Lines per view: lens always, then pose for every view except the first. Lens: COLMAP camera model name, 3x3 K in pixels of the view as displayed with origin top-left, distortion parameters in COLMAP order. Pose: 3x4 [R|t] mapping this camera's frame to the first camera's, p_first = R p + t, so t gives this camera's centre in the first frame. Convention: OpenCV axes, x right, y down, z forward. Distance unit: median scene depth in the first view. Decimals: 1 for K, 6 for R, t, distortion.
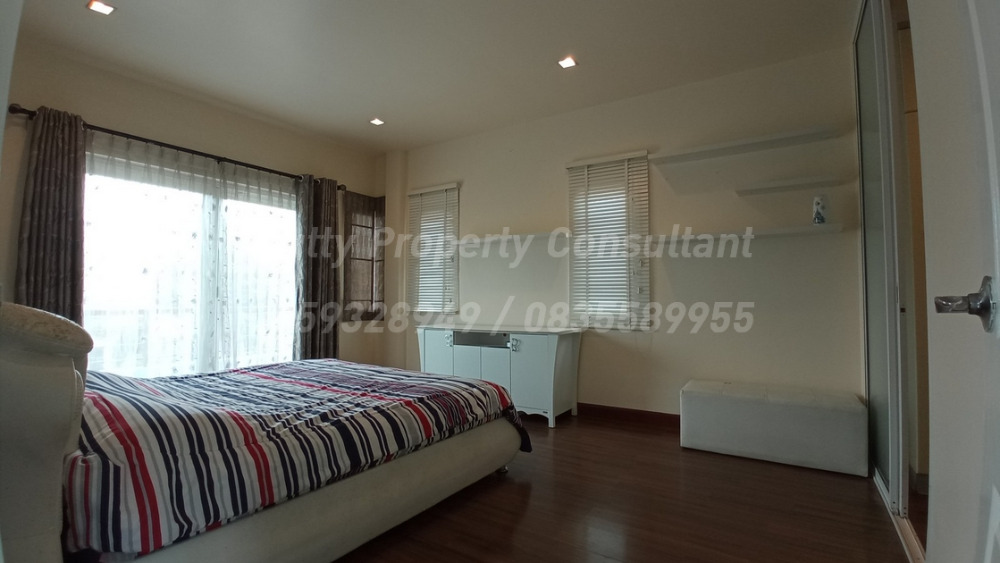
lens RADIAL K [[455.3, 0, 497.9], [0, 455.3, 281.7], [0, 0, 1]] dist [-0.035481, 0.009659]
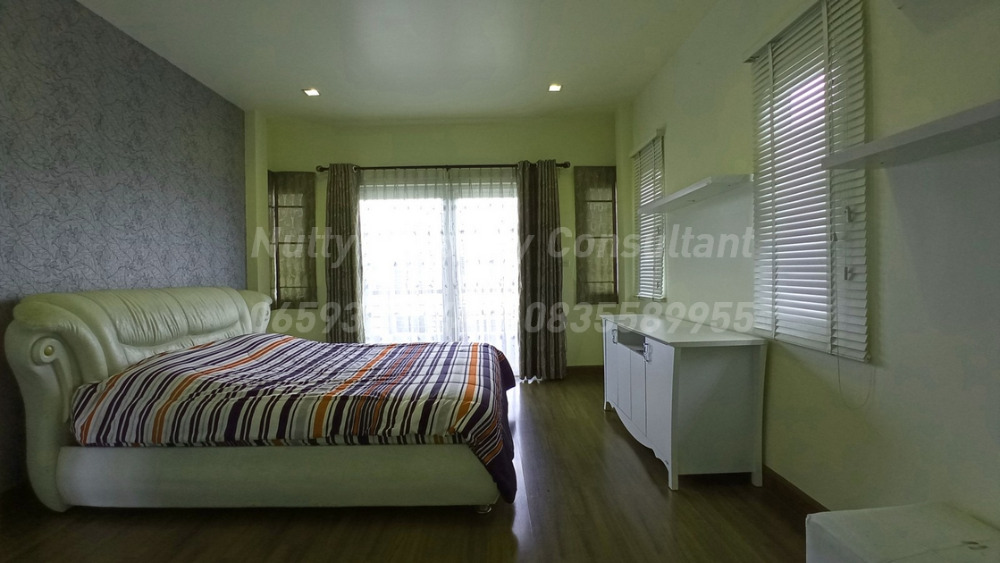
lens RADIAL K [[455.3, 0, 497.9], [0, 455.3, 279.3], [0, 0, 1]] dist [-0.035481, 0.009659]
pose [[0.554995, 0.001609, -0.831852, 0.465489], [0.049662, 0.998150, 0.035064, -0.008676], [0.830370, -0.060771, 0.553888, 0.418349]]
